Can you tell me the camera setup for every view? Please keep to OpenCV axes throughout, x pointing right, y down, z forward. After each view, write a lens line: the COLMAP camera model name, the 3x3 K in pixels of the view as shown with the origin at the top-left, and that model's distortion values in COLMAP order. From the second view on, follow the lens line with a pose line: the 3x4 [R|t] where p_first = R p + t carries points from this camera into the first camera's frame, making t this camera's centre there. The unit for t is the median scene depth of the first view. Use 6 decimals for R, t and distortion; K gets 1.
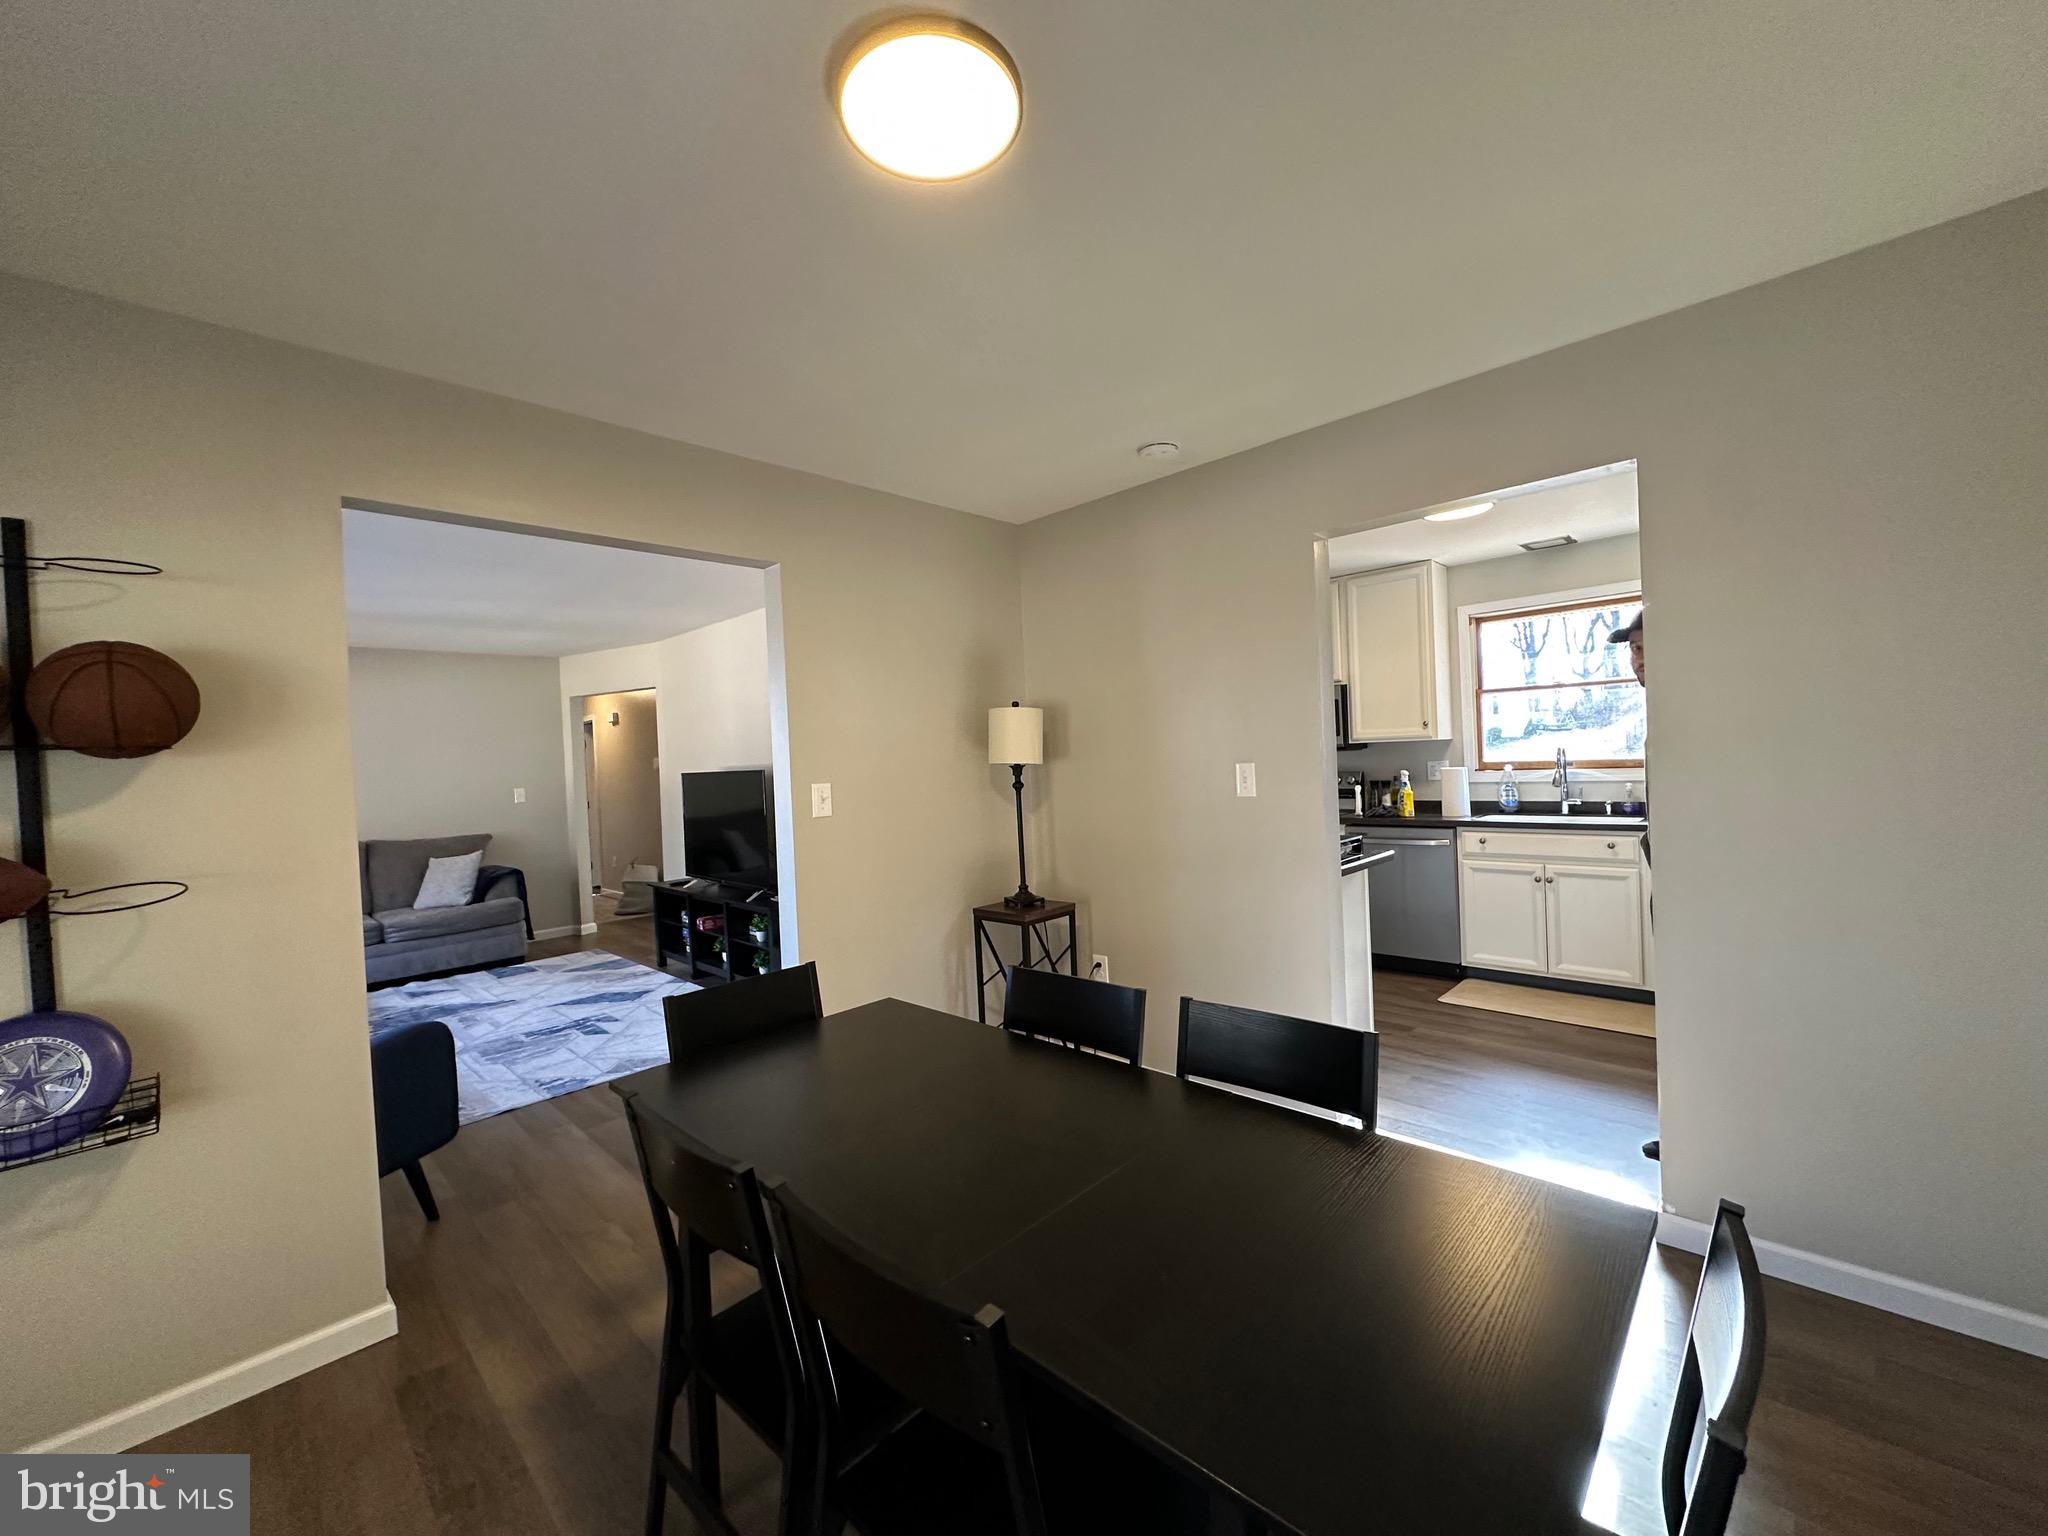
lens RADIAL K [[808.4, 0, 1024.0], [0, 808.4, 768.0], [0, 0, 1]] dist [-0.001137, -0.000020]
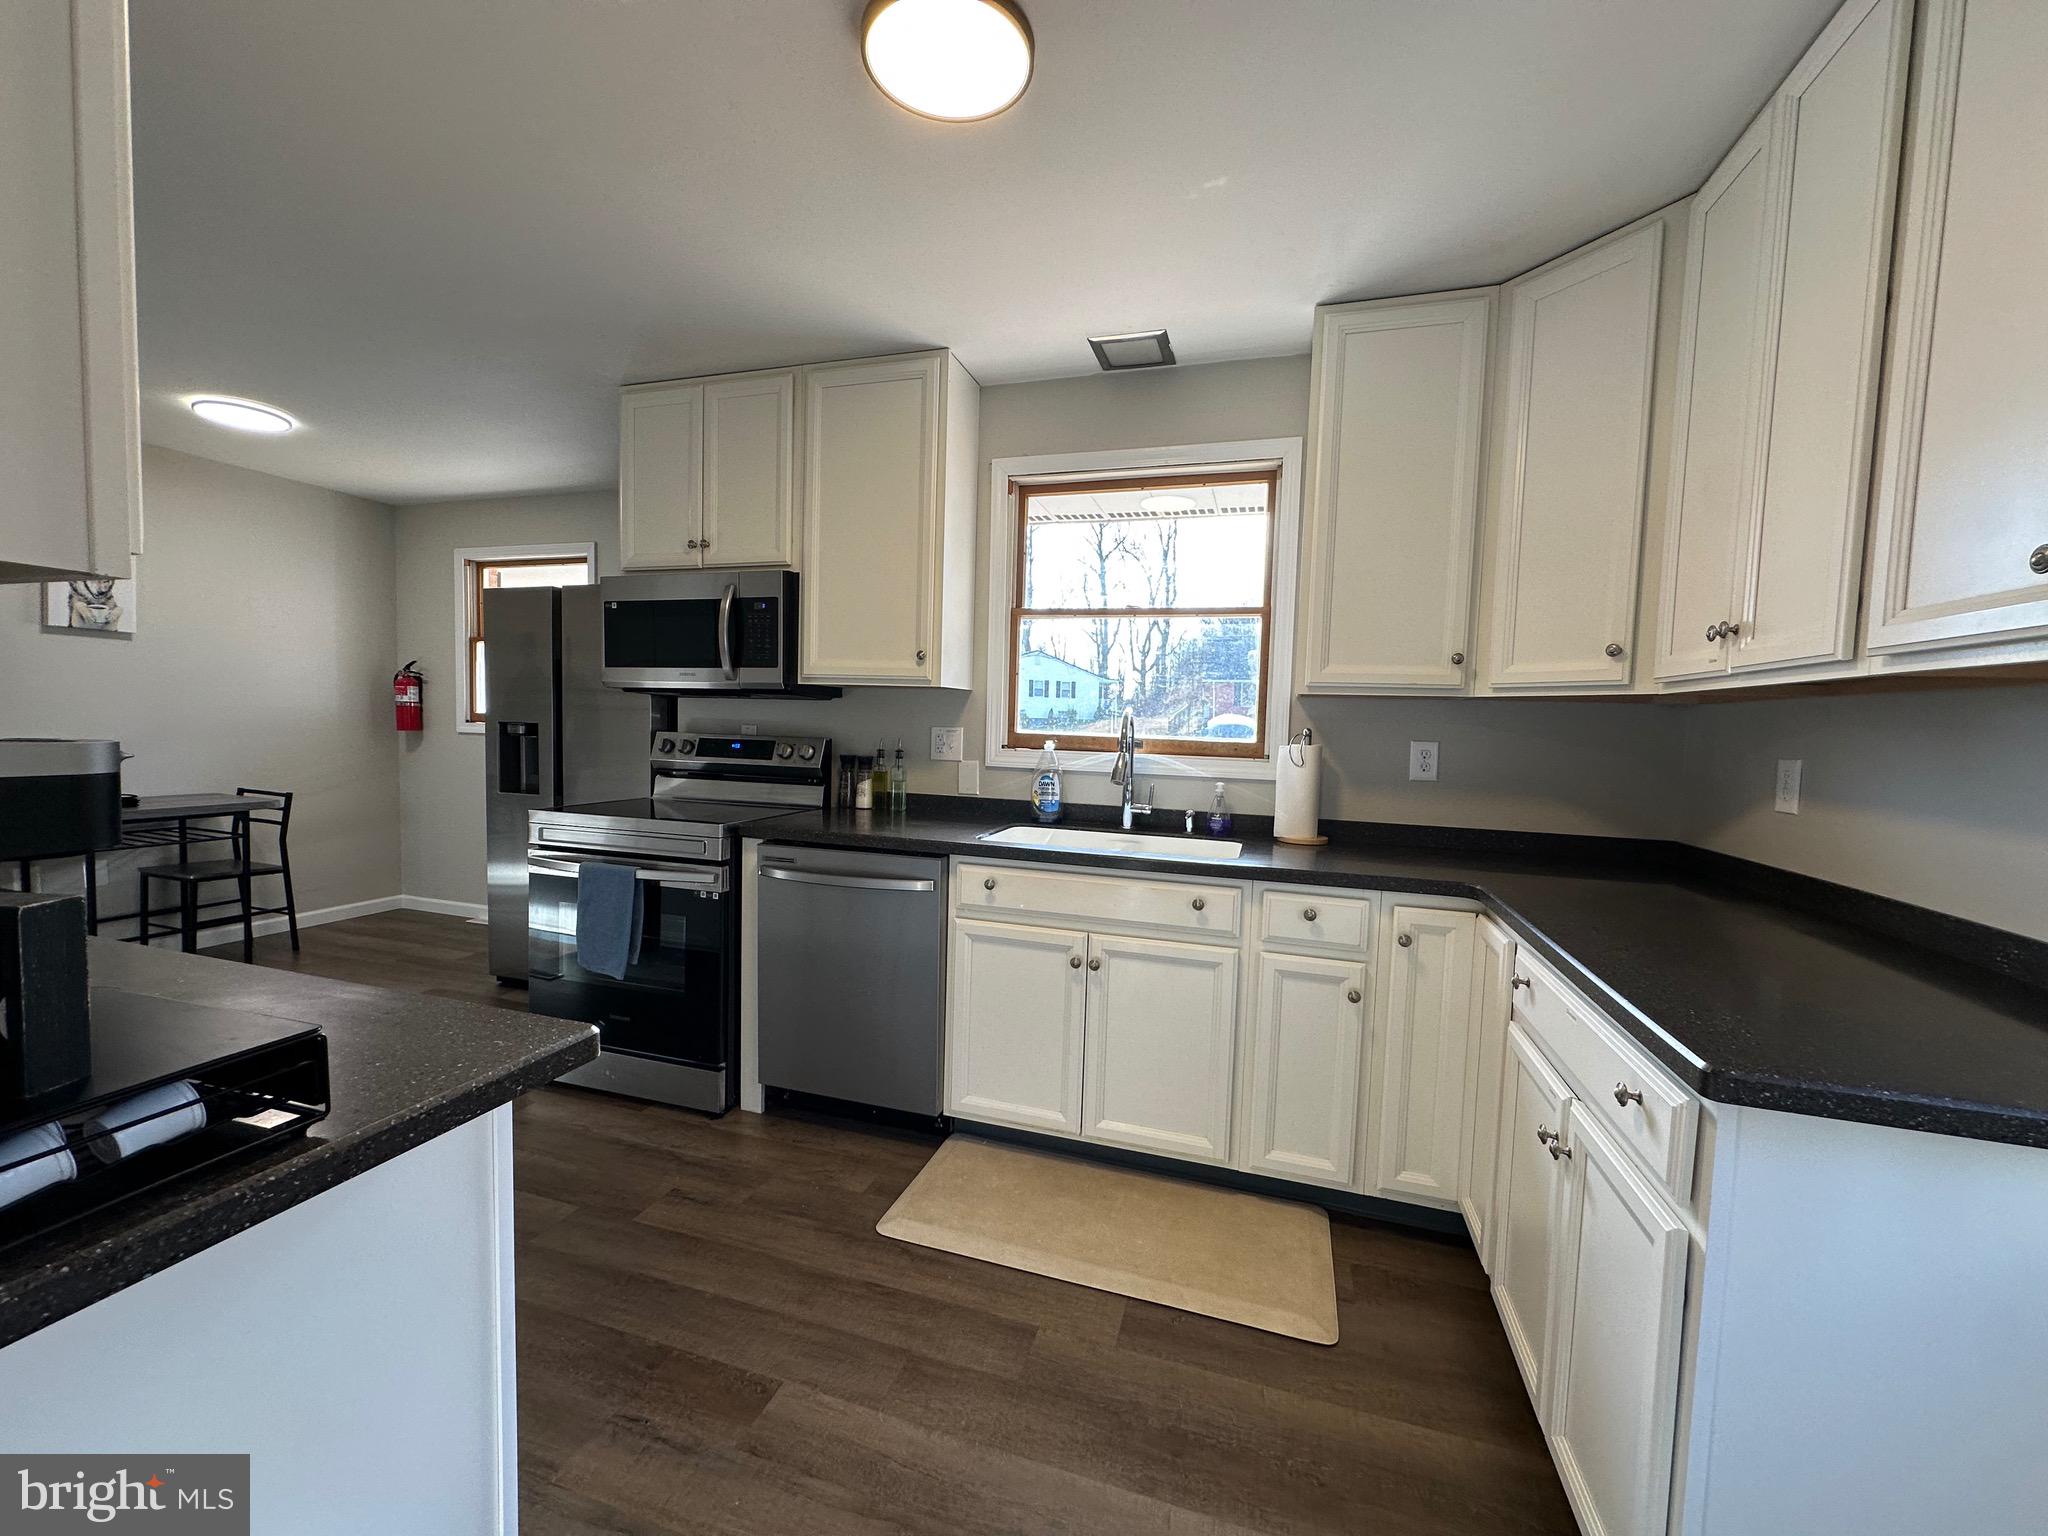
lens RADIAL K [[808.4, 0, 1024.0], [0, 808.4, 768.0], [0, 0, 1]] dist [-0.001137, -0.000020]
pose [[0.890833, 0.040776, 0.452498, 0.336514], [-0.062249, 0.997526, 0.032660, -0.001785], [-0.450047, -0.057262, 0.891167, 0.513901]]
